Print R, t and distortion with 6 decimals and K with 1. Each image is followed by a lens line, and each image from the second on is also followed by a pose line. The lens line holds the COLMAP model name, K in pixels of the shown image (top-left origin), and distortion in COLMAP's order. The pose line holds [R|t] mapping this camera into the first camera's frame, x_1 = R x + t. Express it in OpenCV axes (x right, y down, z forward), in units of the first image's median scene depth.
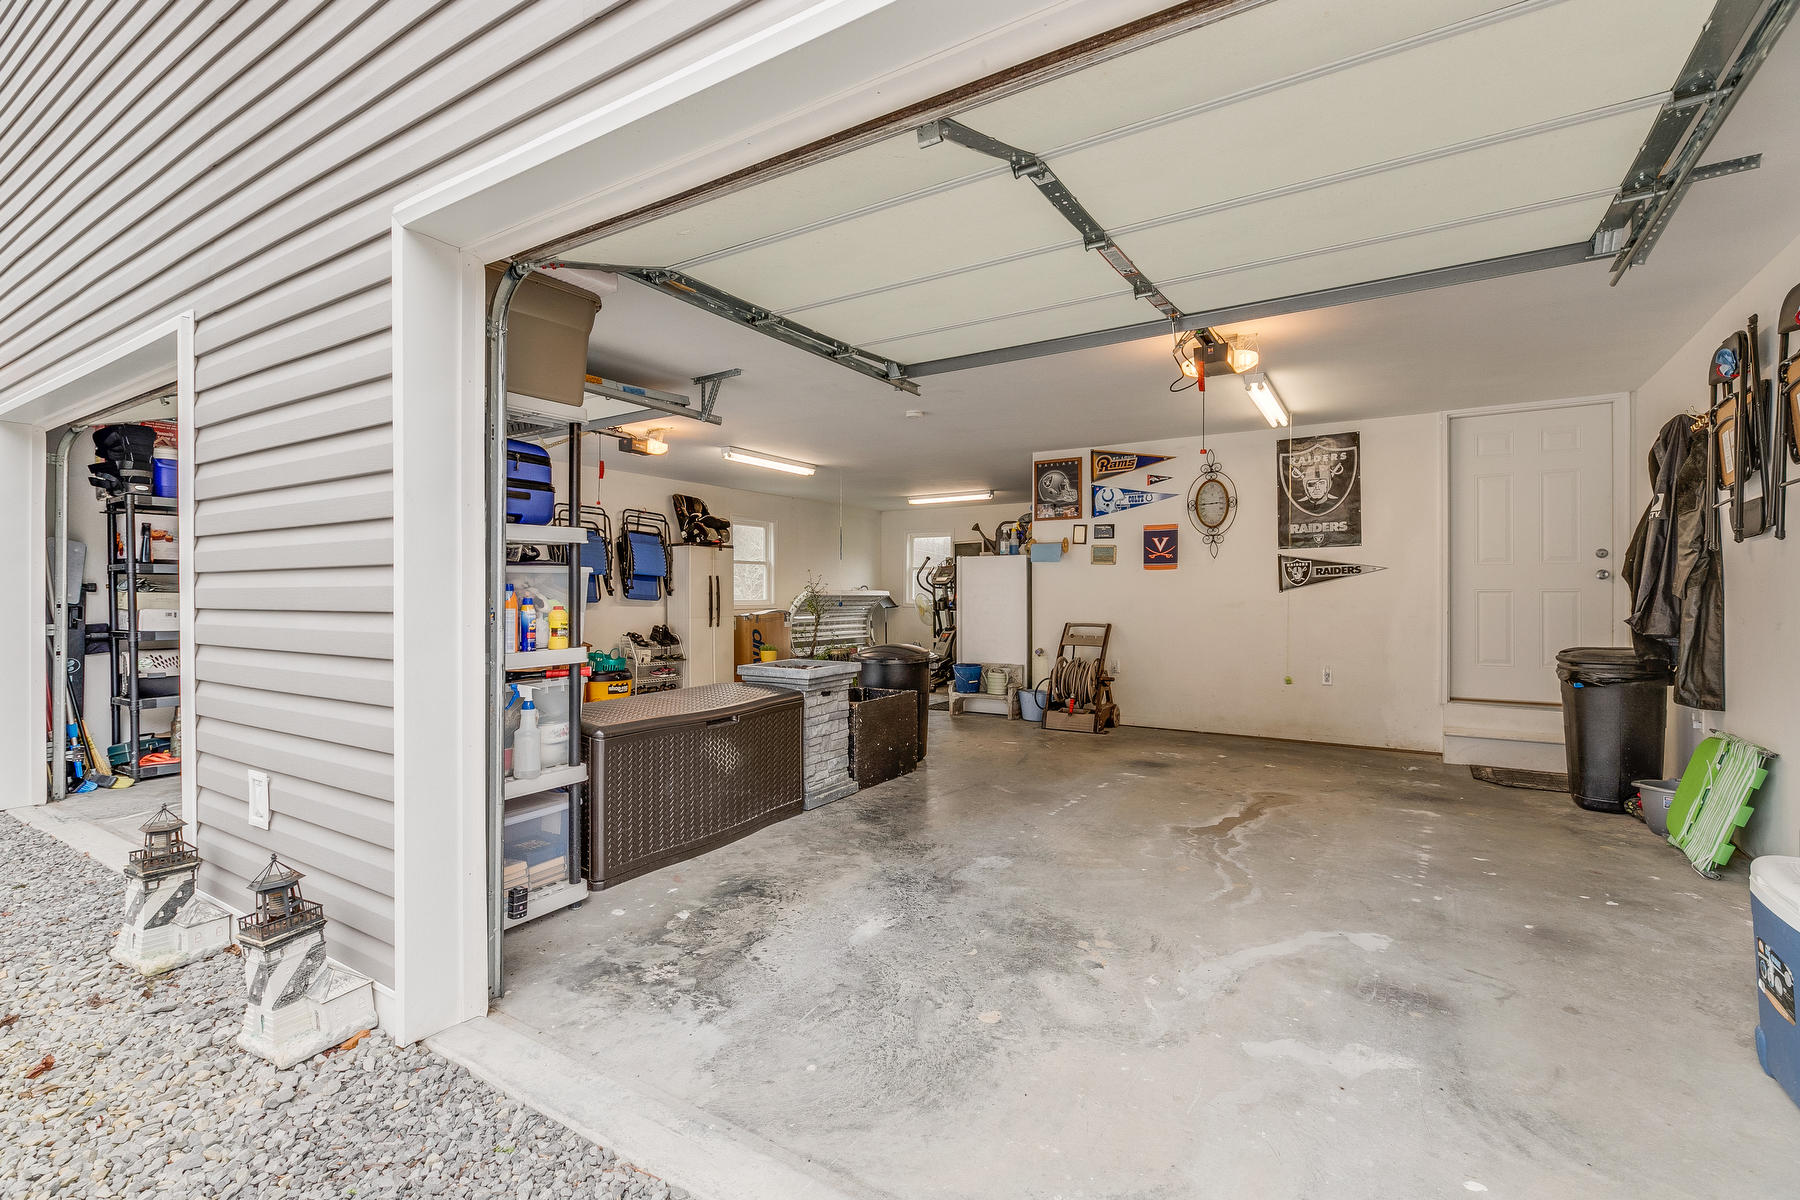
lens RADIAL K [[811.8, 0, 904.1], [0, 811.8, 597.8], [0, 0, 1]] dist [0.004415, 0.001180]
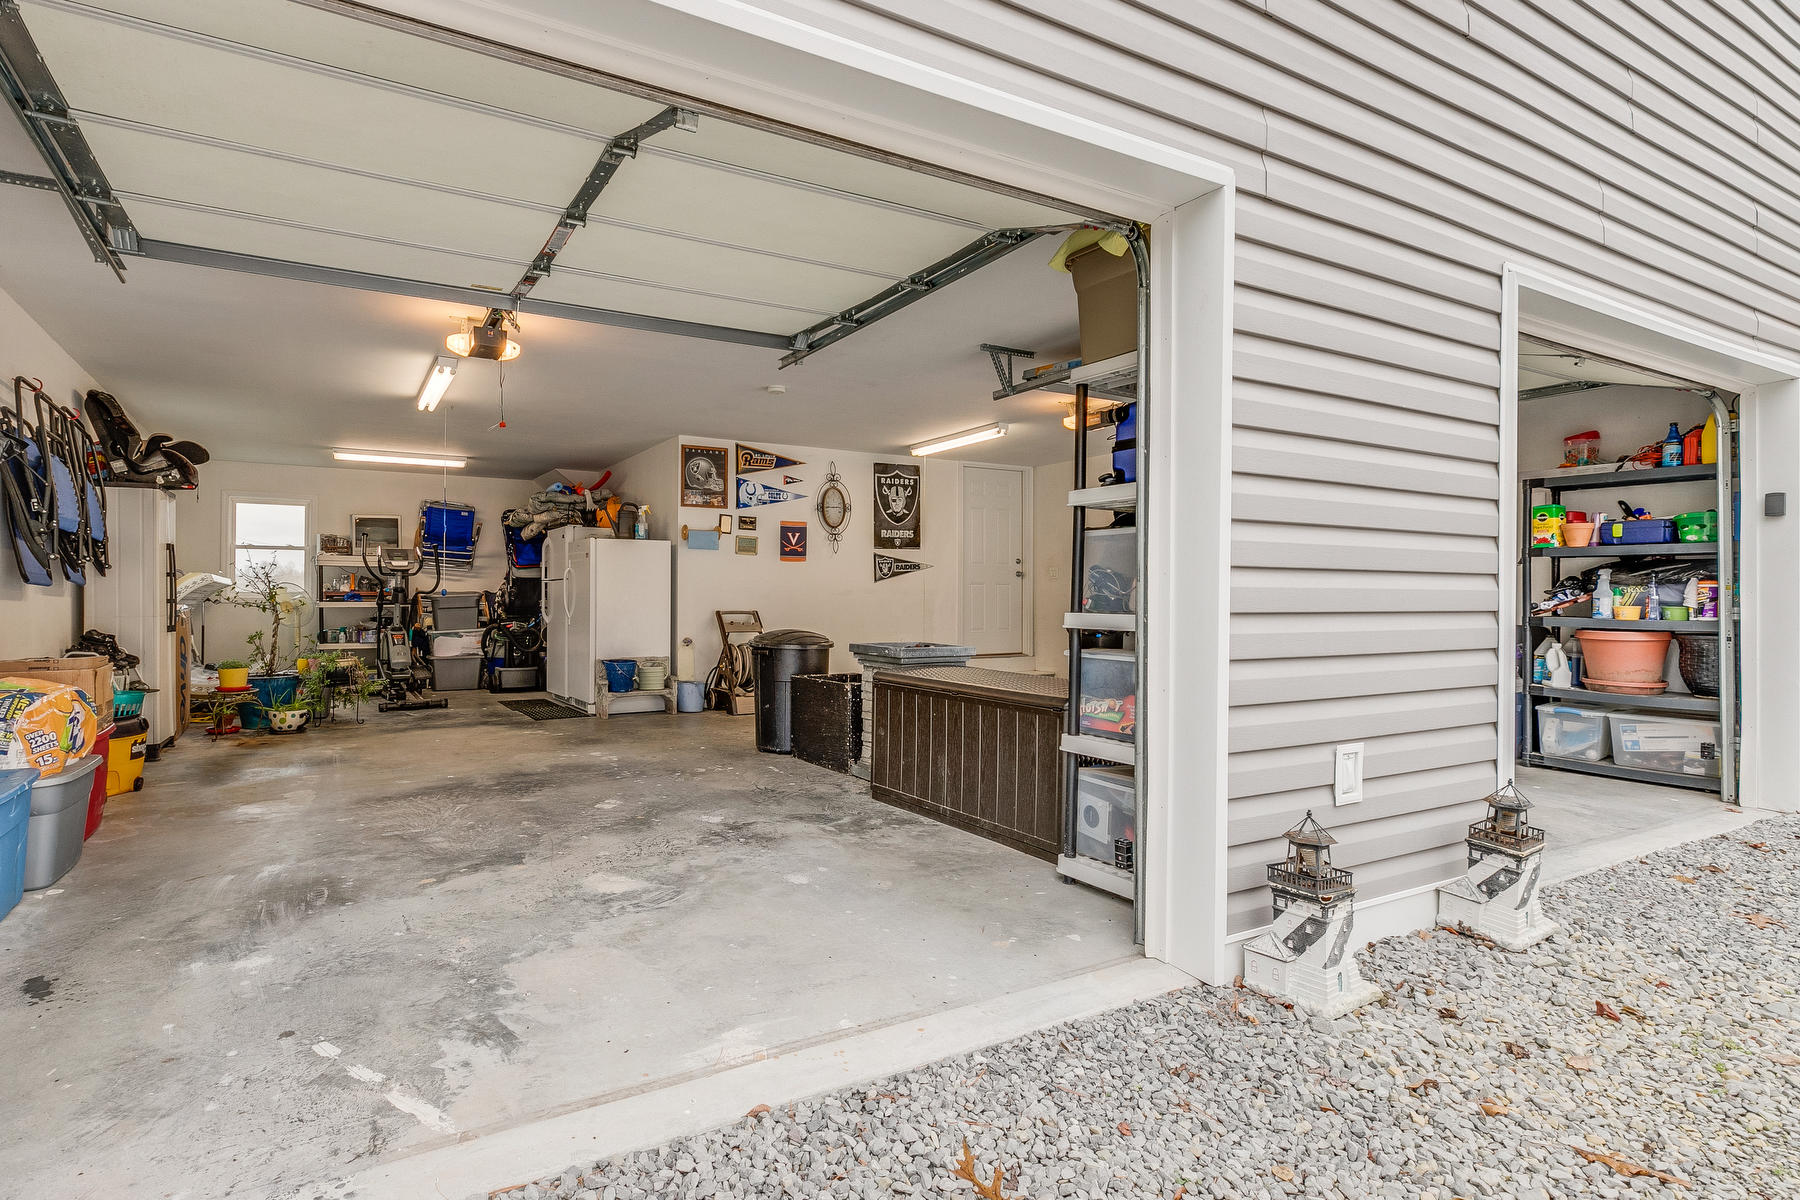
lens RADIAL K [[811.8, 0, 905.5], [0, 811.8, 592.5], [0, 0, 1]] dist [0.004415, 0.001180]
pose [[0.500172, 0.003945, 0.865917, -0.563942], [0.002064, 0.999981, -0.005748, 0.014632], [-0.865924, 0.004663, 0.500154, 0.300093]]
